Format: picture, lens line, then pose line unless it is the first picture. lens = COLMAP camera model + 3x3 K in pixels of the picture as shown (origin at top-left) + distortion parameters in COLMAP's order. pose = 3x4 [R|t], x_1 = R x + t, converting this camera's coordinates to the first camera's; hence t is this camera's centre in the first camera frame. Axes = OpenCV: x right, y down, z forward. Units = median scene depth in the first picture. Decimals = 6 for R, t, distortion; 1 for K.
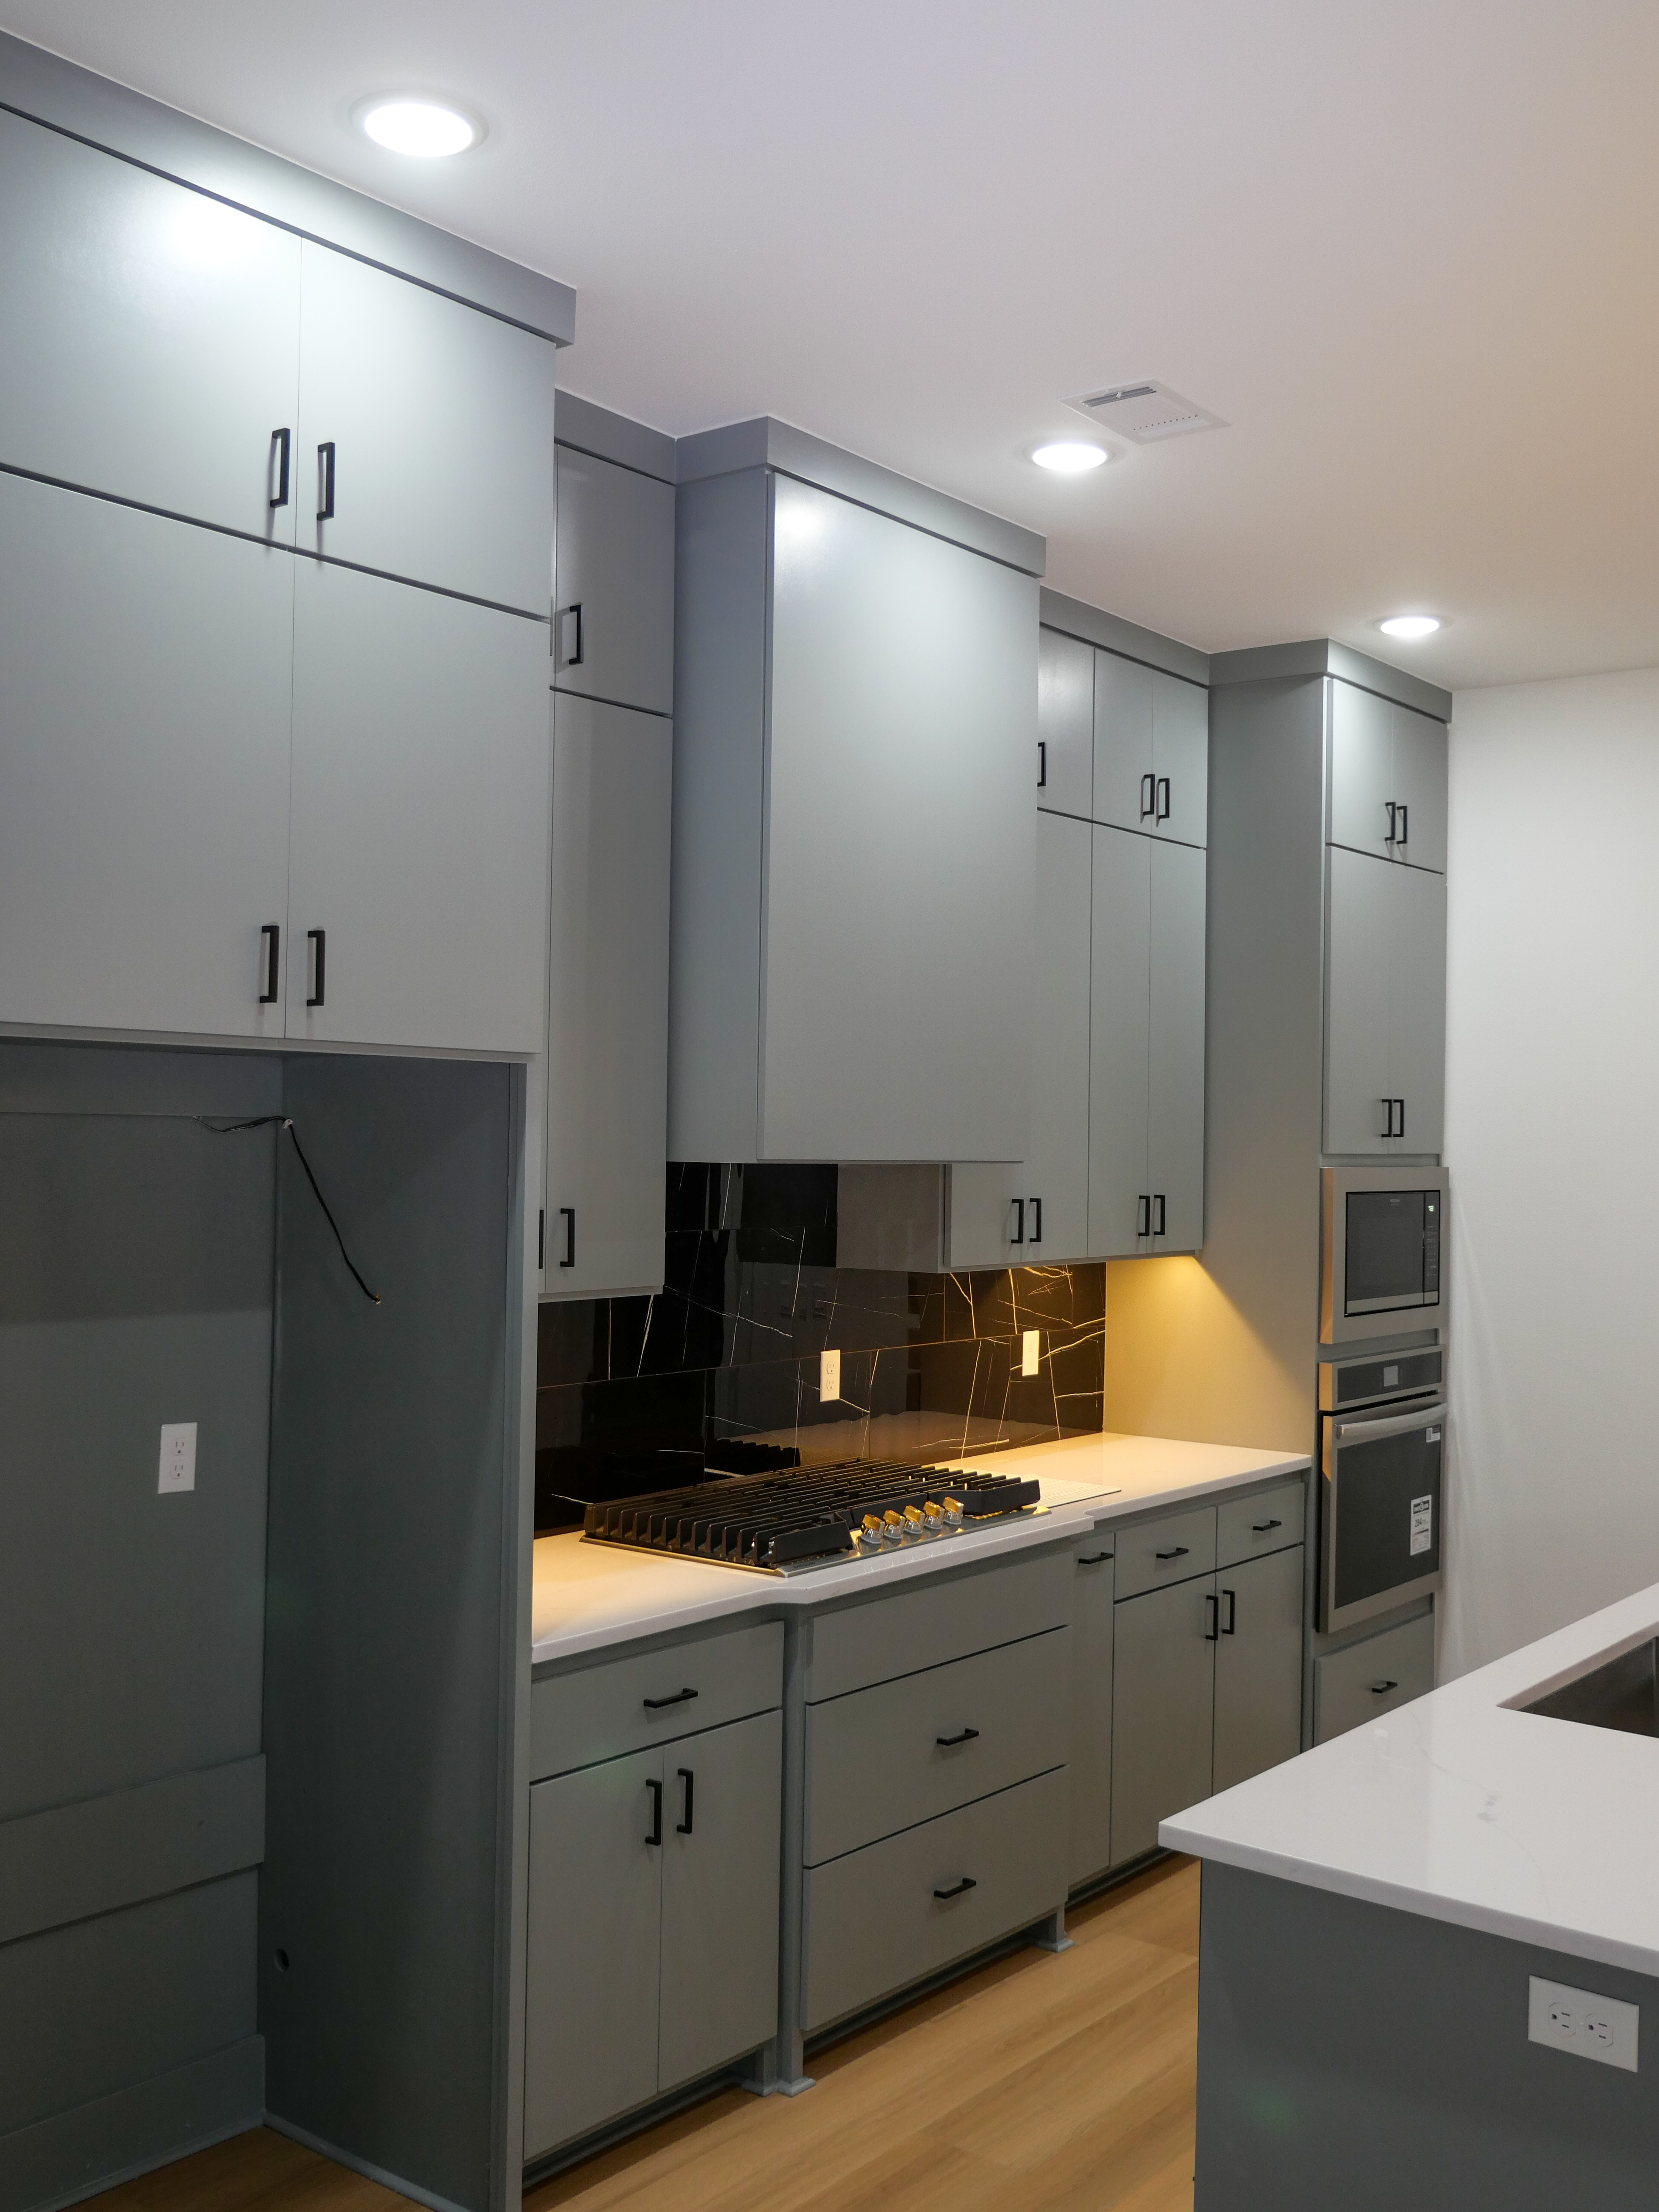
lens RADIAL K [[2107.3, 0, 844.7], [0, 2107.3, 1114.9], [0, 0, 1]] dist [-0.002636, 0.000000]
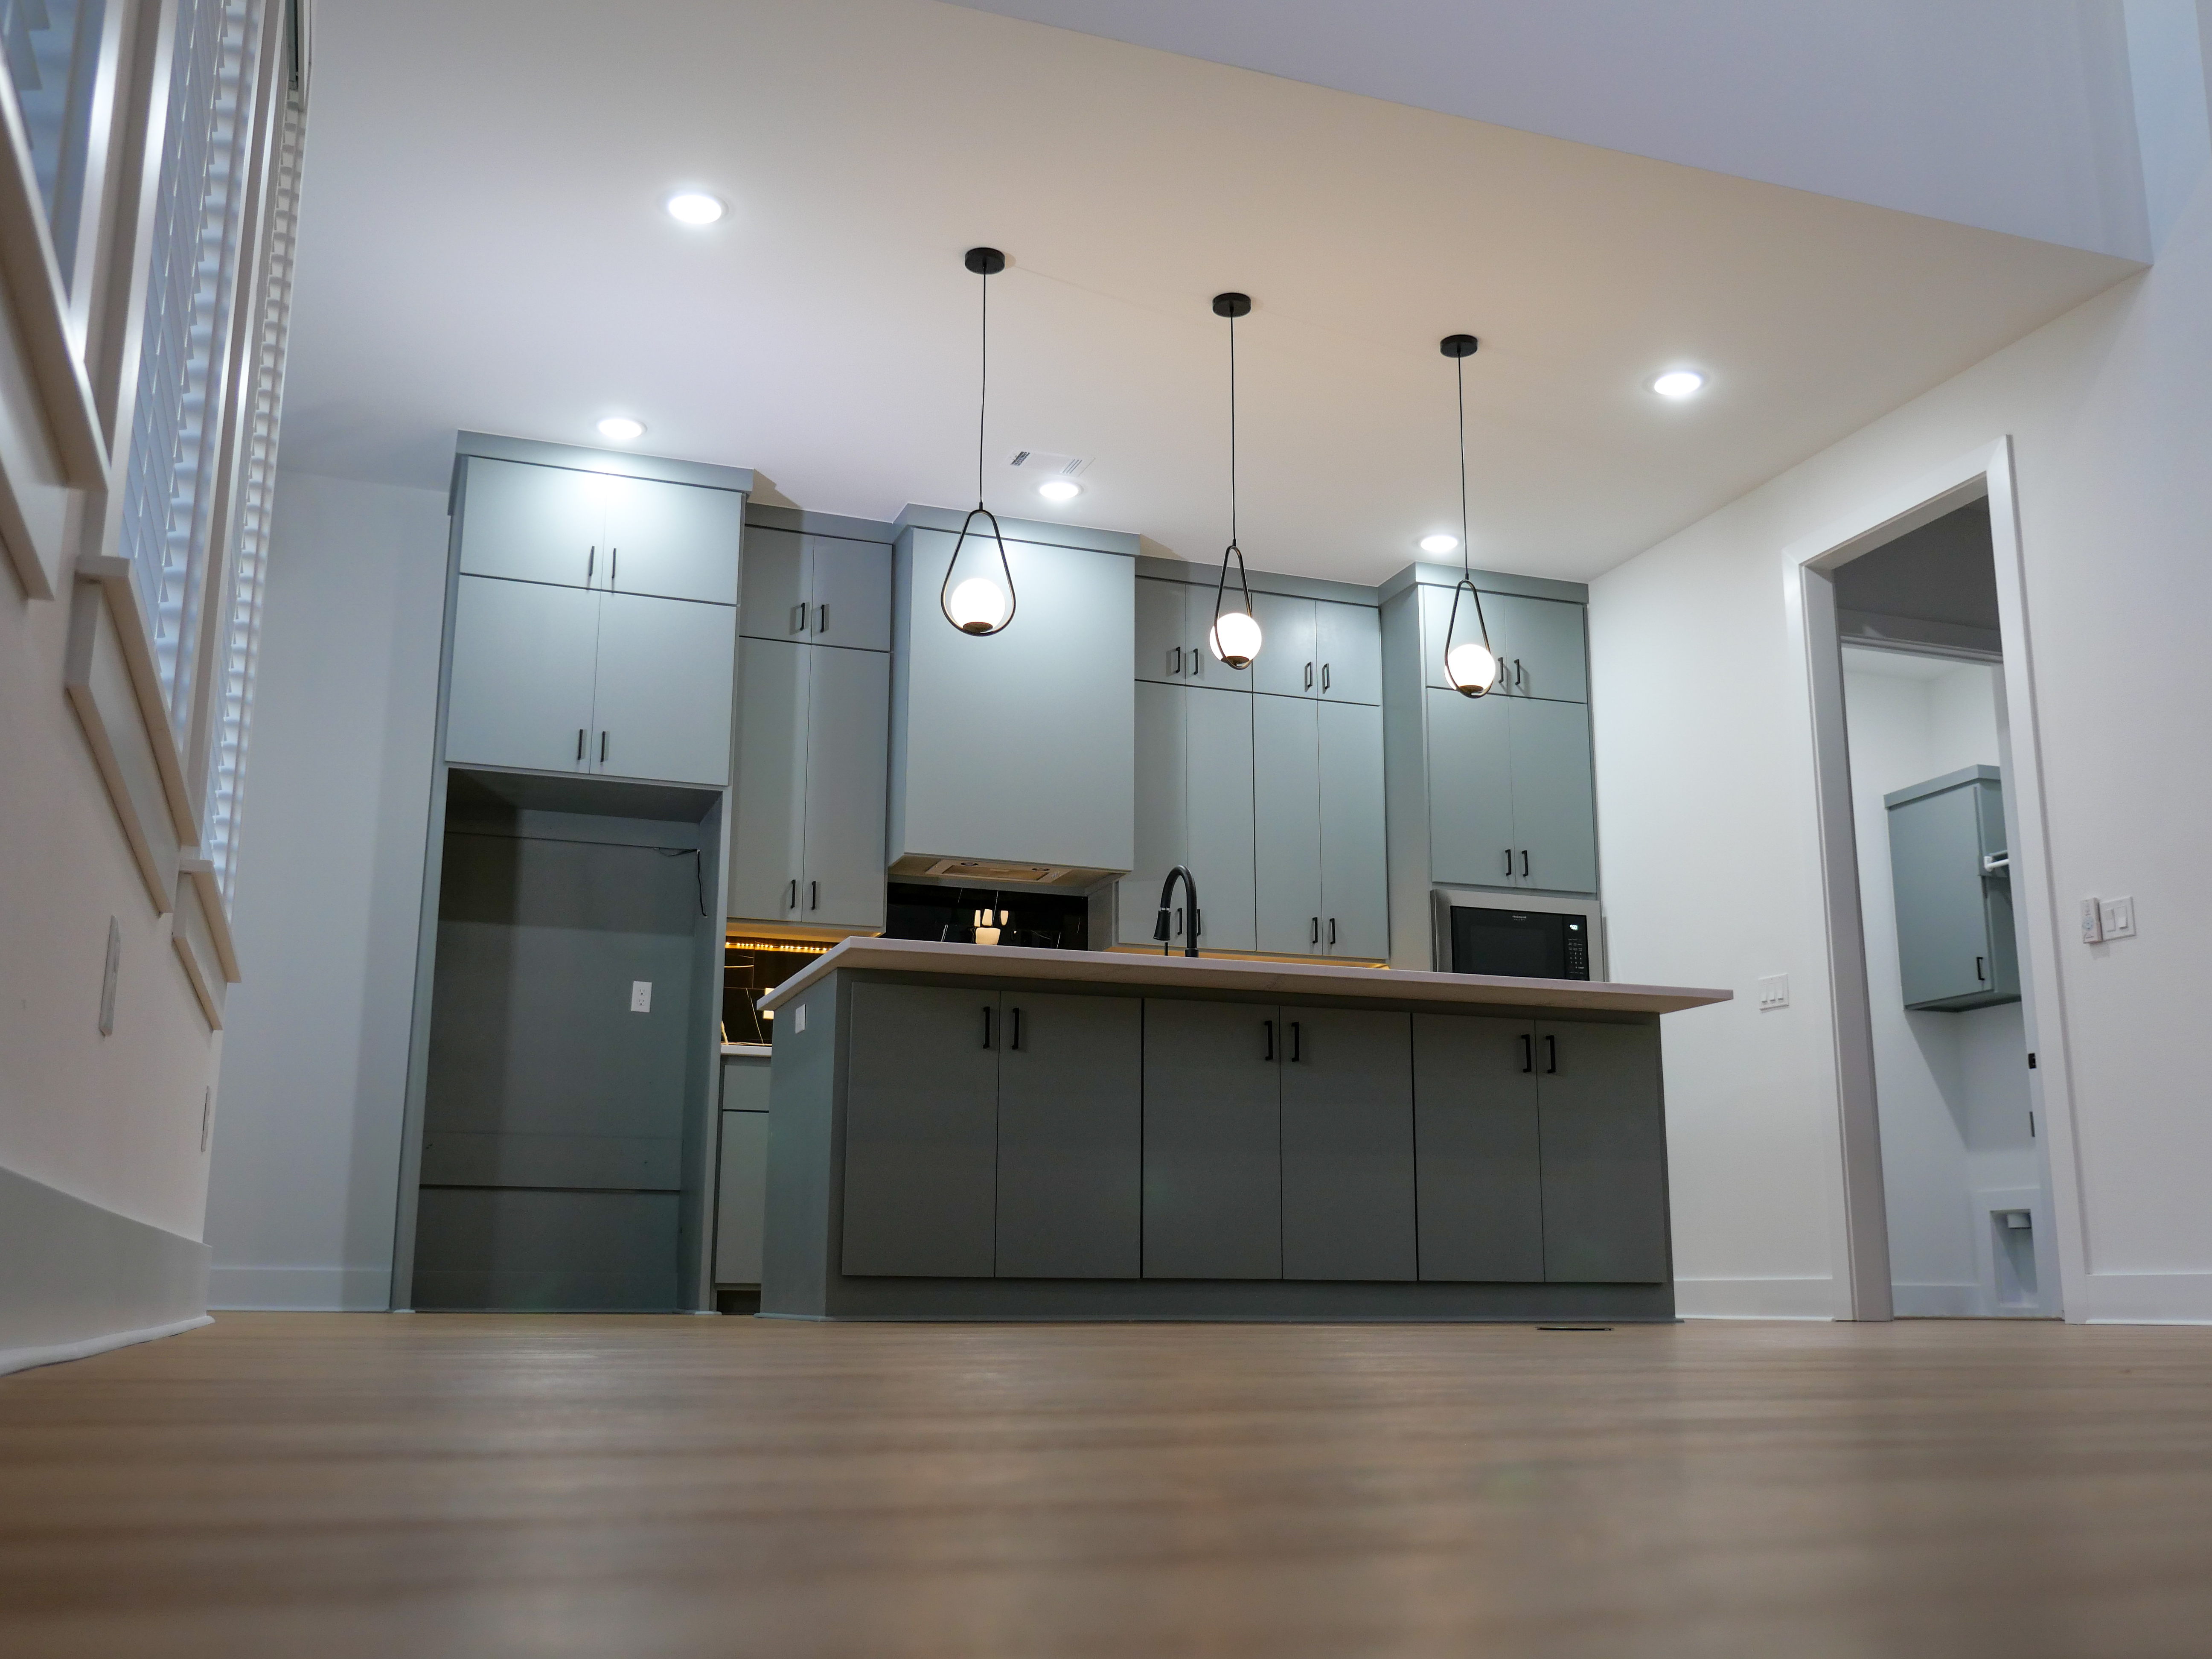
lens RADIAL K [[2107.3, 0, 1105.5], [0, 2107.3, 832.7], [0, 0, 1]] dist [-0.002636, 0.000000]
pose [[0.851256, -0.127933, -0.508916, 1.004106], [0.017636, 0.976253, -0.215915, 0.384890], [0.524453, 0.174824, 0.833298, -0.505863]]
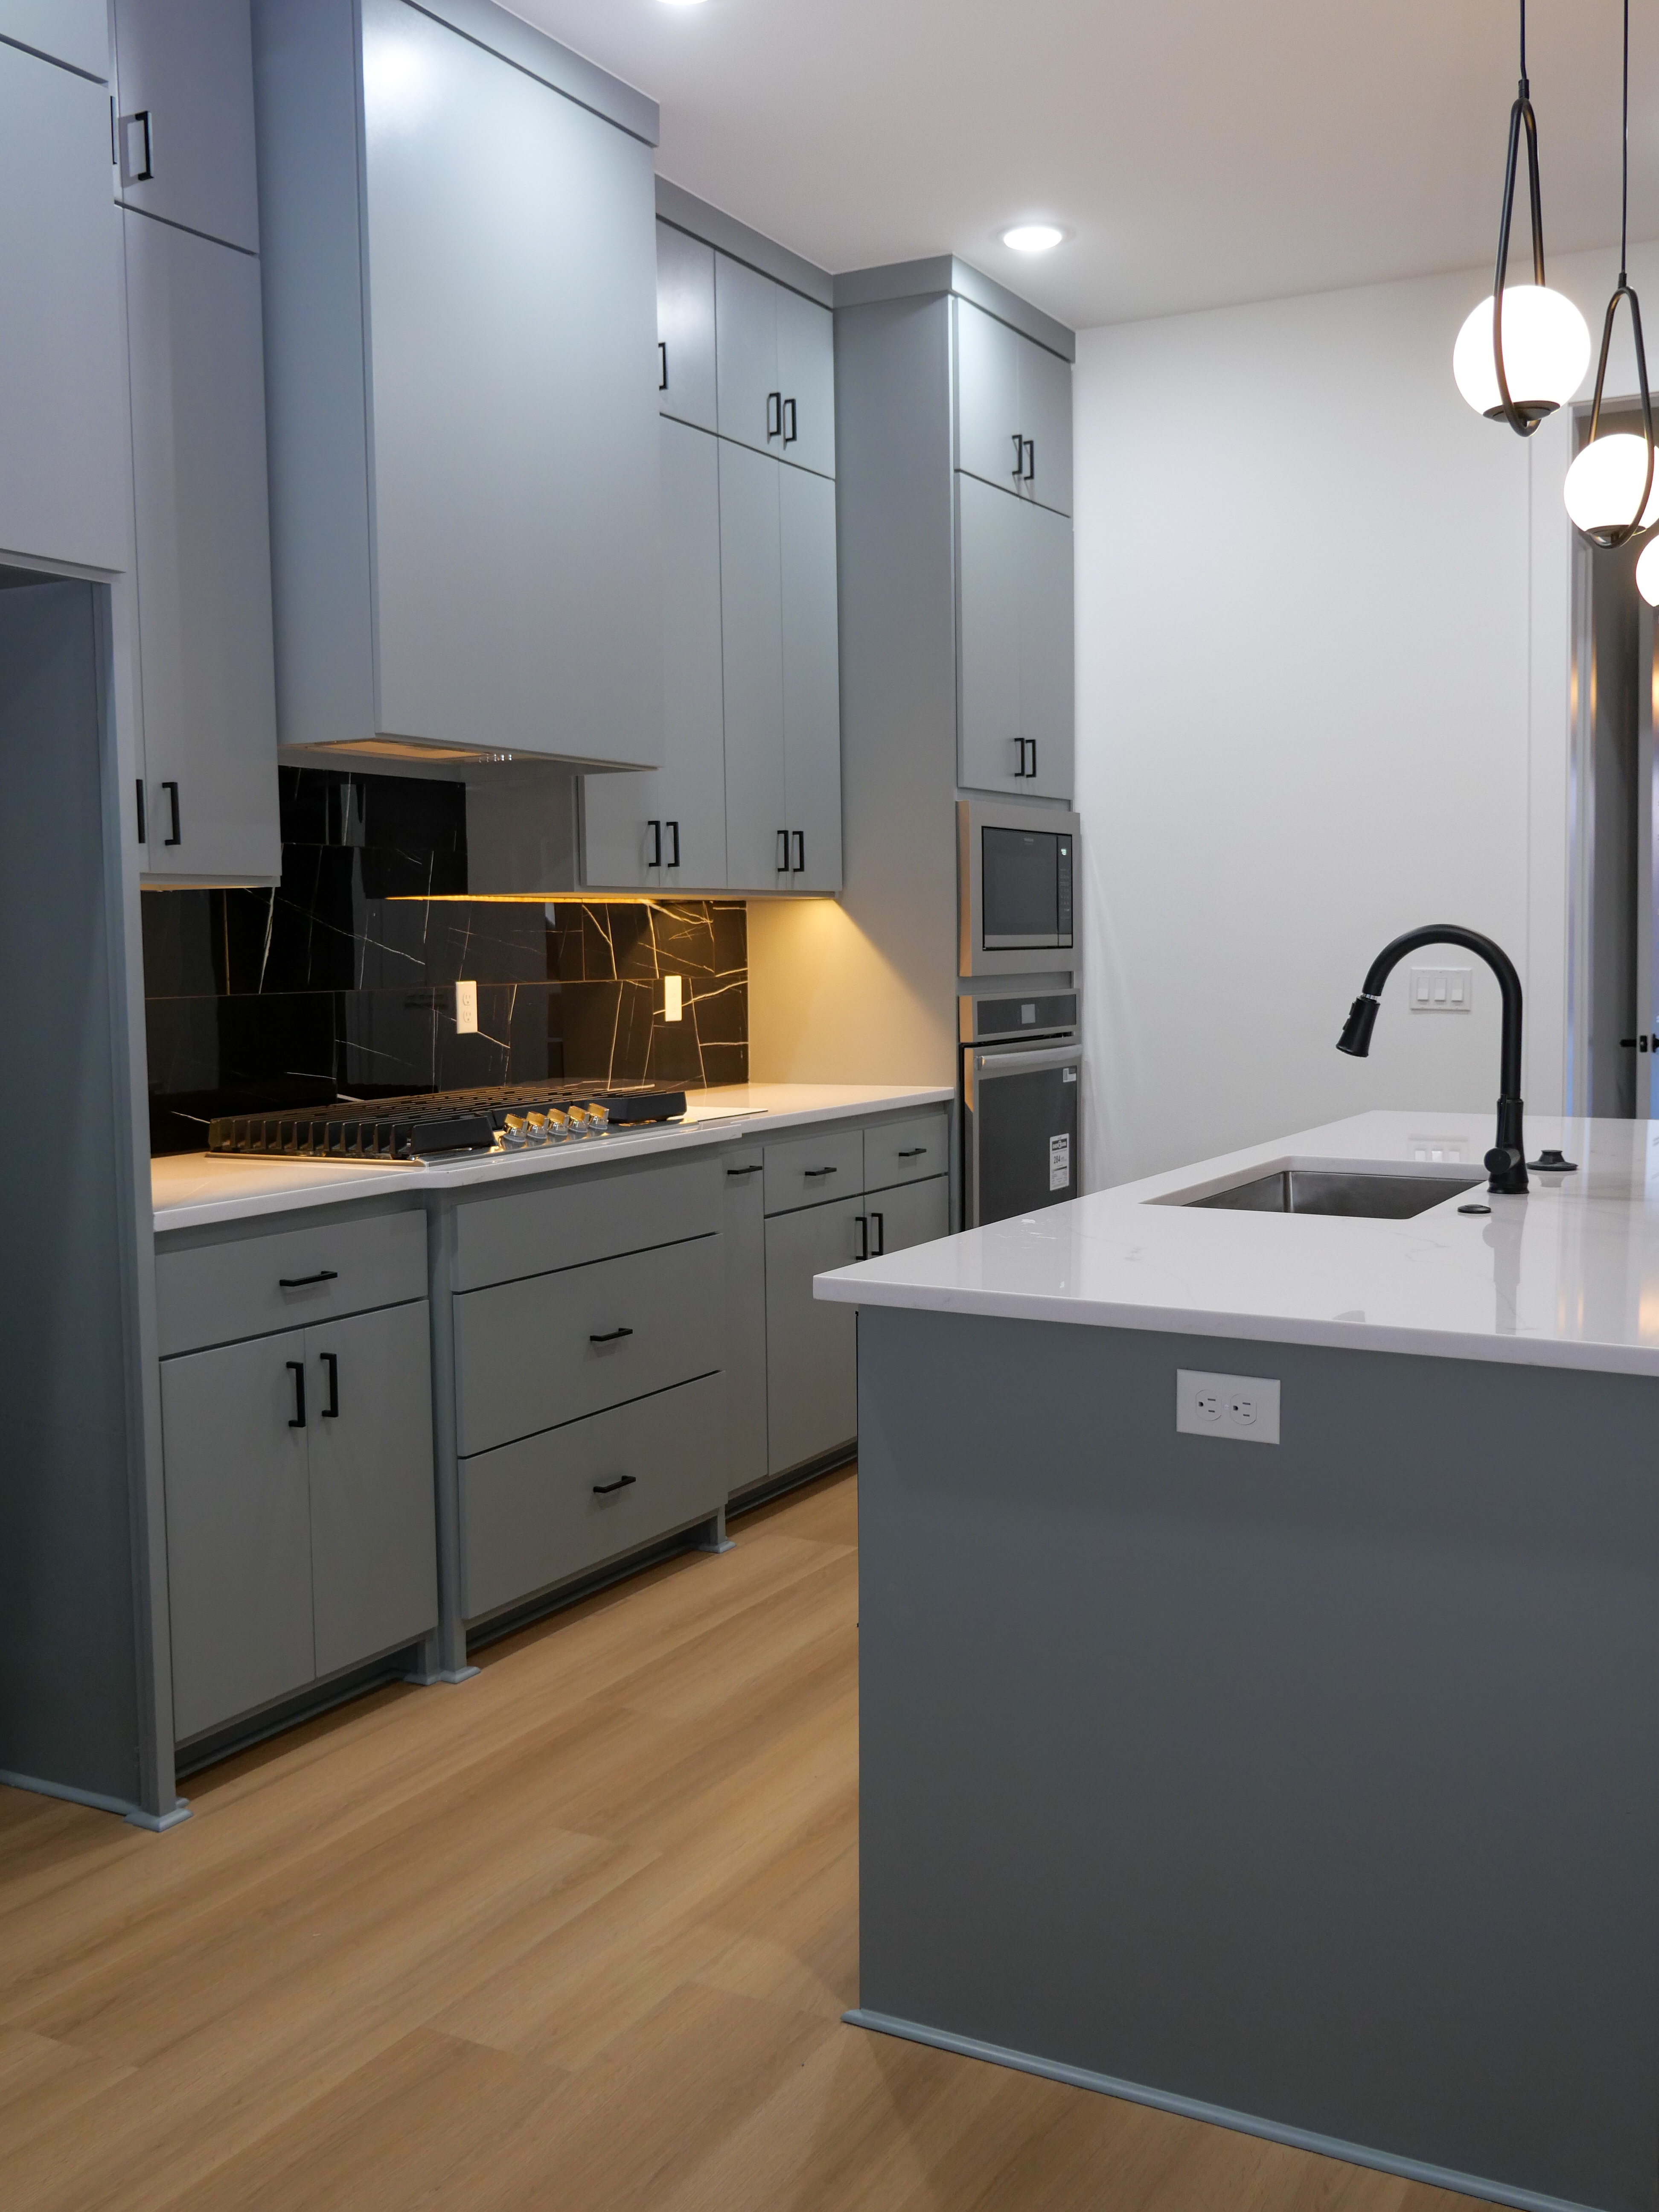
lens RADIAL K [[2107.3, 0, 843.5], [0, 2107.3, 1104.8], [0, 0, 1]] dist [-0.002636, 0.000000]
pose [[0.985152, -0.042167, 0.166424, 0.000837], [0.026818, 0.995266, 0.093419, 0.091405], [-0.169575, -0.087569, 0.981619, 0.018856]]
